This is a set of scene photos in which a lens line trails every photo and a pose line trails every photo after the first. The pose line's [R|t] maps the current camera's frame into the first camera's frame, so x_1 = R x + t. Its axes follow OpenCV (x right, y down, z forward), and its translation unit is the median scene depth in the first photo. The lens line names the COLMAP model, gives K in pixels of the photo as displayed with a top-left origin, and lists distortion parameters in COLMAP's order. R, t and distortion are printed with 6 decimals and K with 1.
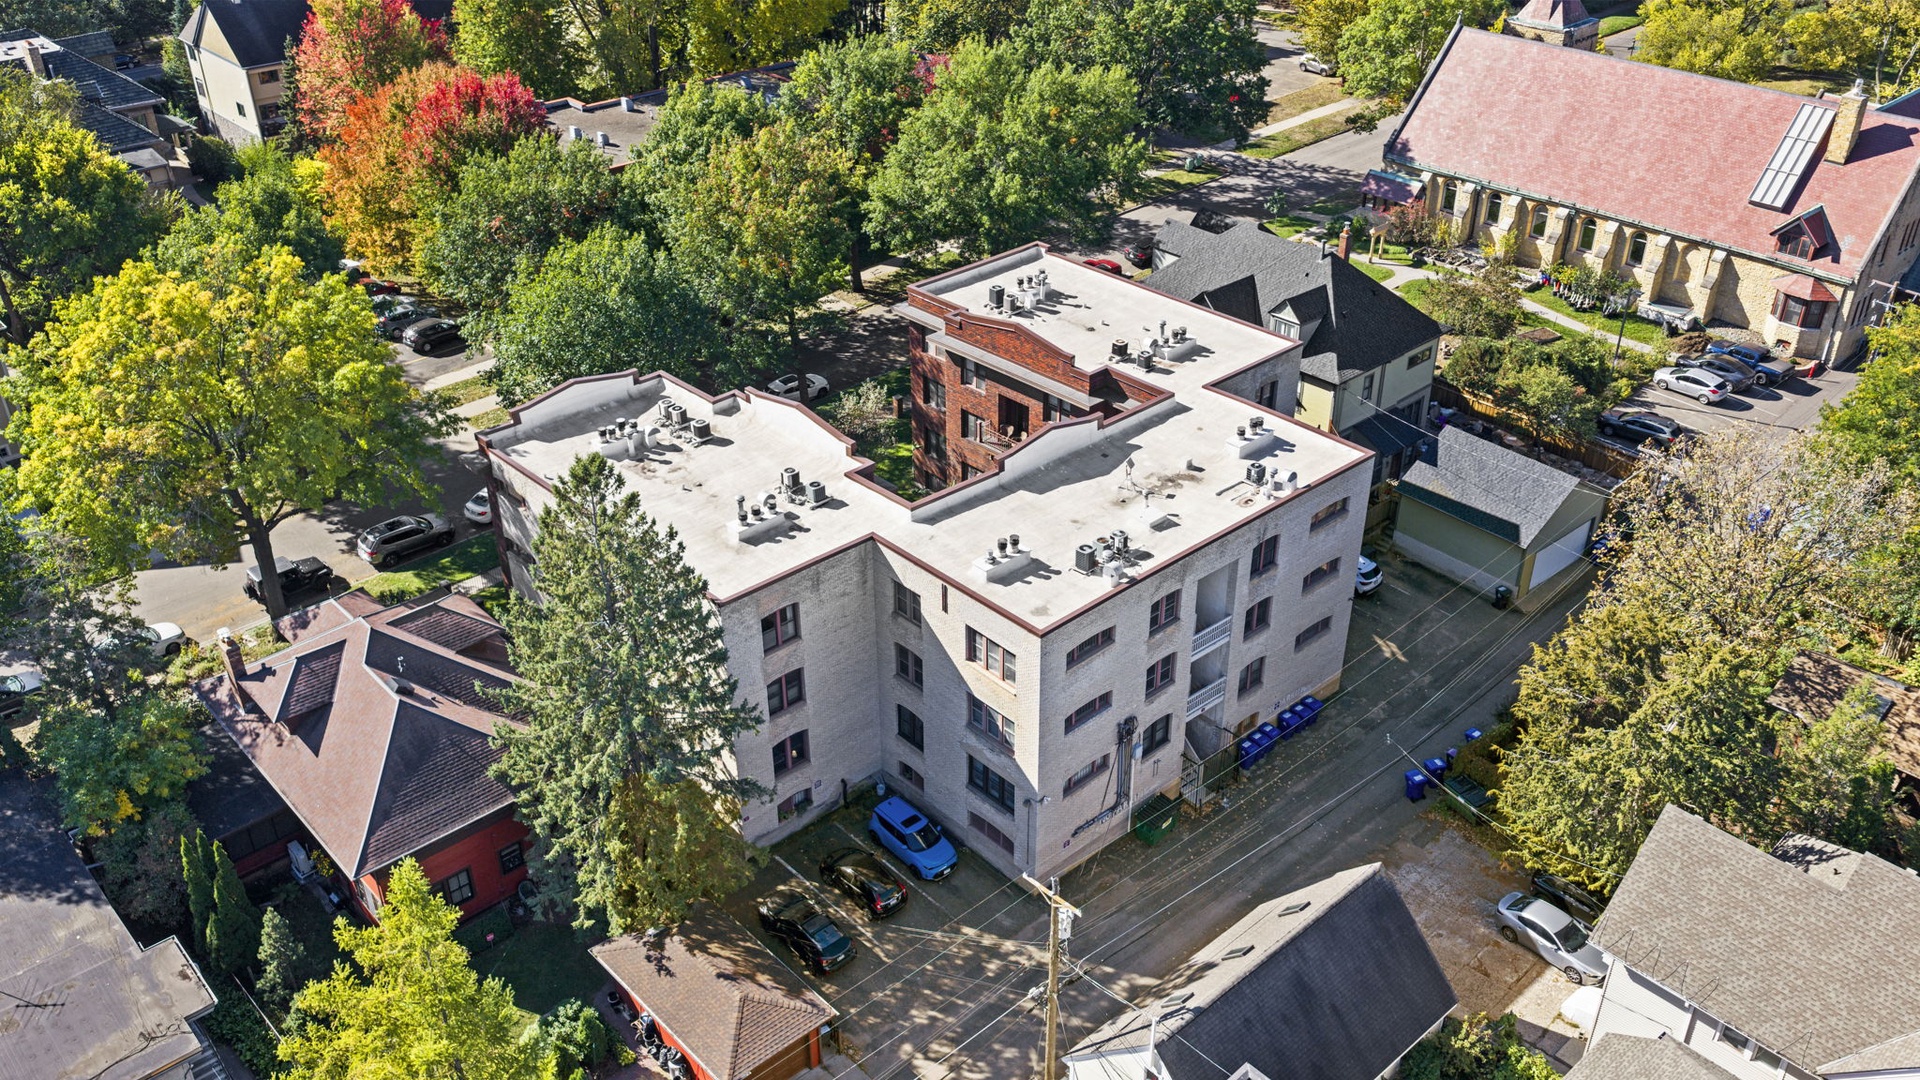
lens RADIAL K [[1599.2, 0, 959.1], [0, 1599.2, 541.5], [0, 0, 1]] dist [0.012116, -0.022228]
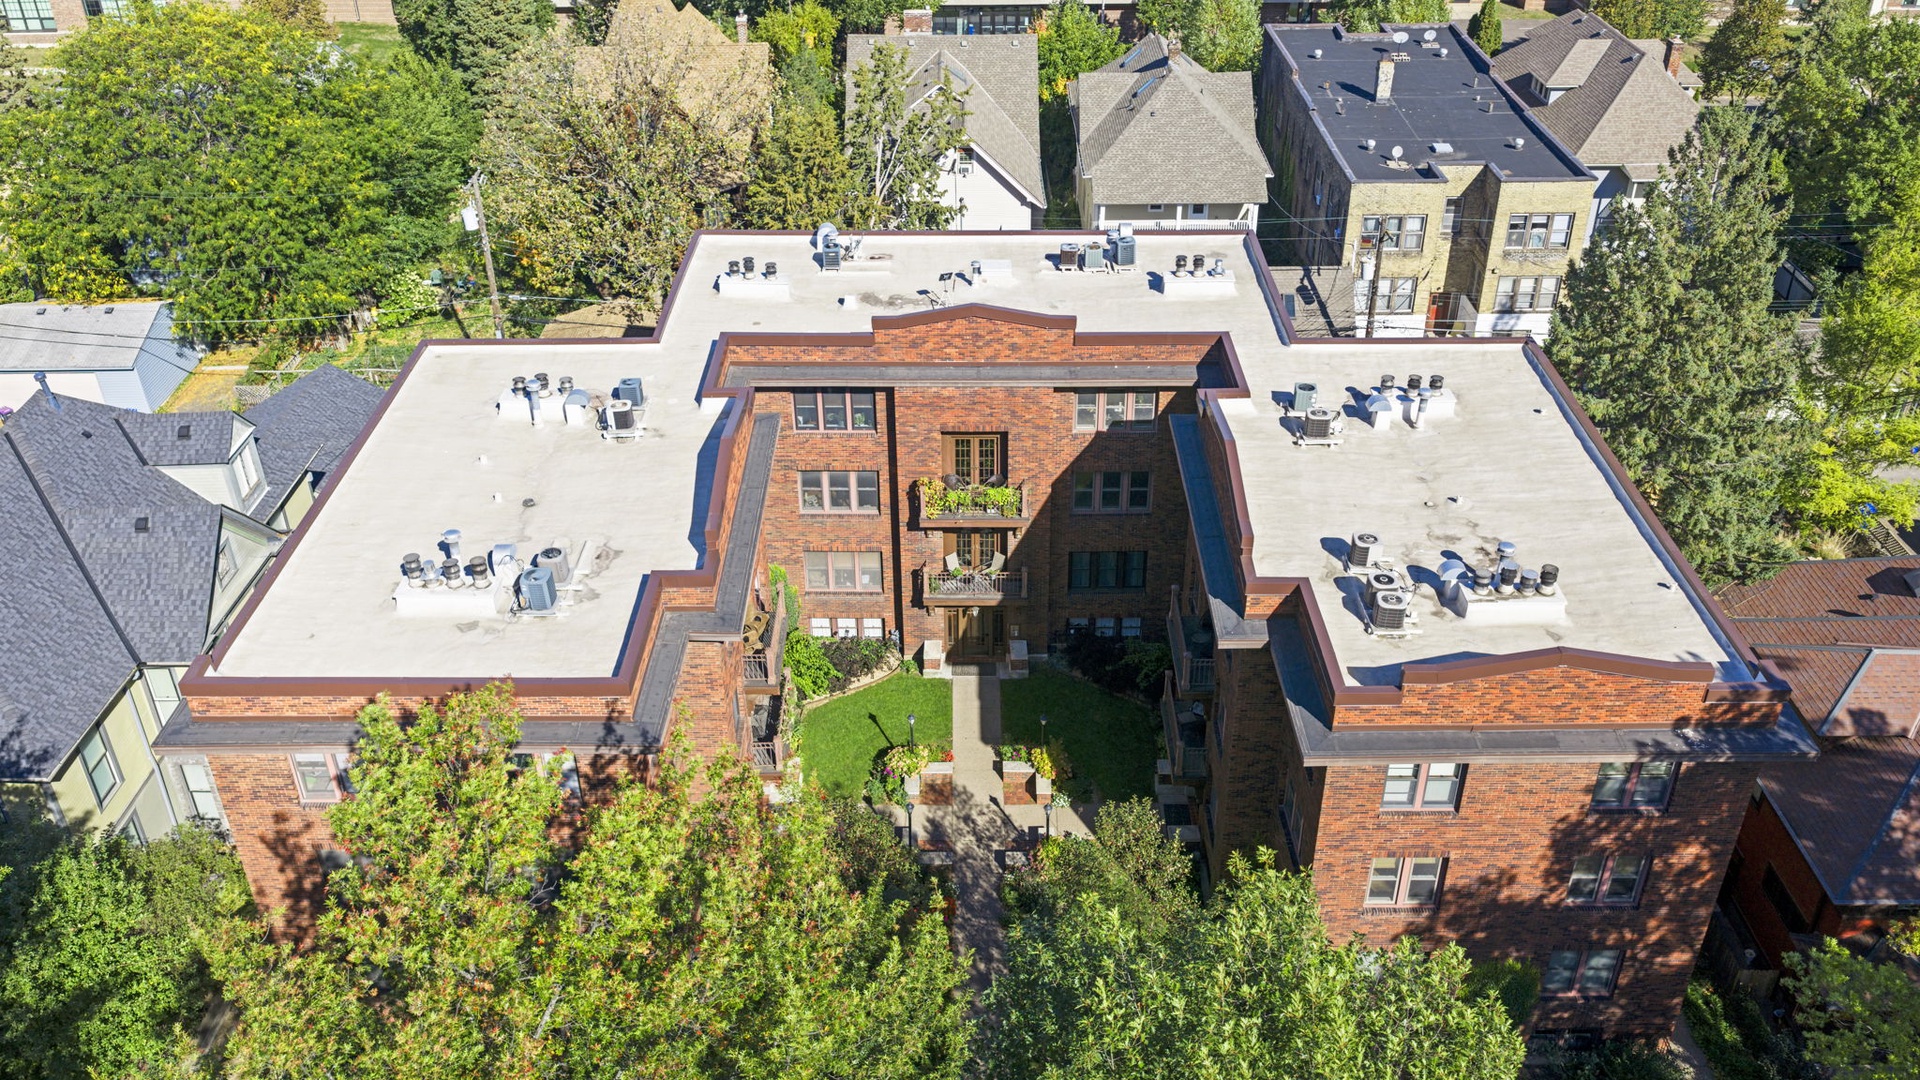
lens RADIAL K [[1599.2, 0, 957.6], [0, 1599.2, 539.4], [0, 0, 1]] dist [0.012116, -0.022228]
pose [[-0.743457, -0.337837, 0.577181, -0.327027], [0.359209, 0.526263, 0.770725, -0.483188], [-0.564128, 0.780329, -0.269899, 1.088829]]
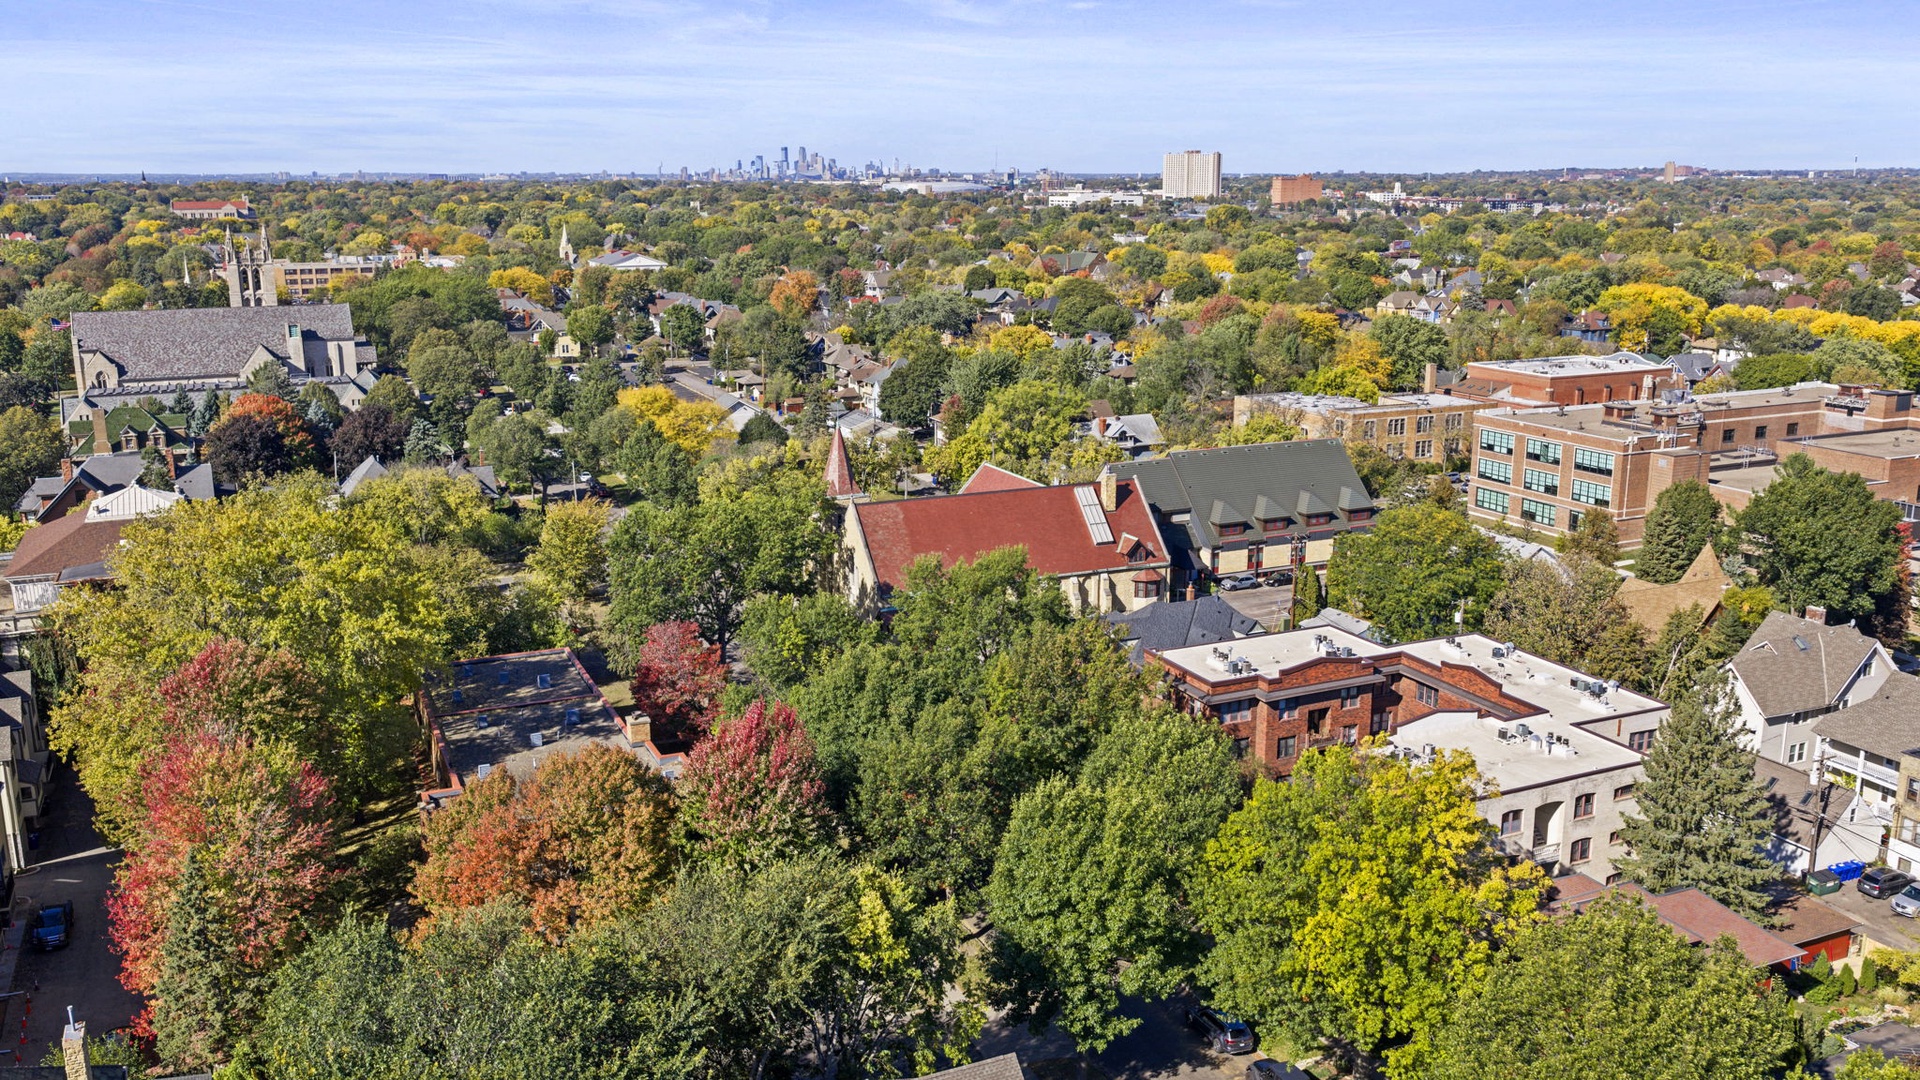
lens RADIAL K [[1599.2, 0, 954.9], [0, 1599.2, 543.8], [0, 0, 1]] dist [0.012116, -0.022228]
pose [[0.294617, -0.209281, 0.932417, -1.435513], [0.494007, 0.868589, 0.038863, -0.449649], [-0.818021, 0.449171, 0.359288, 0.662173]]
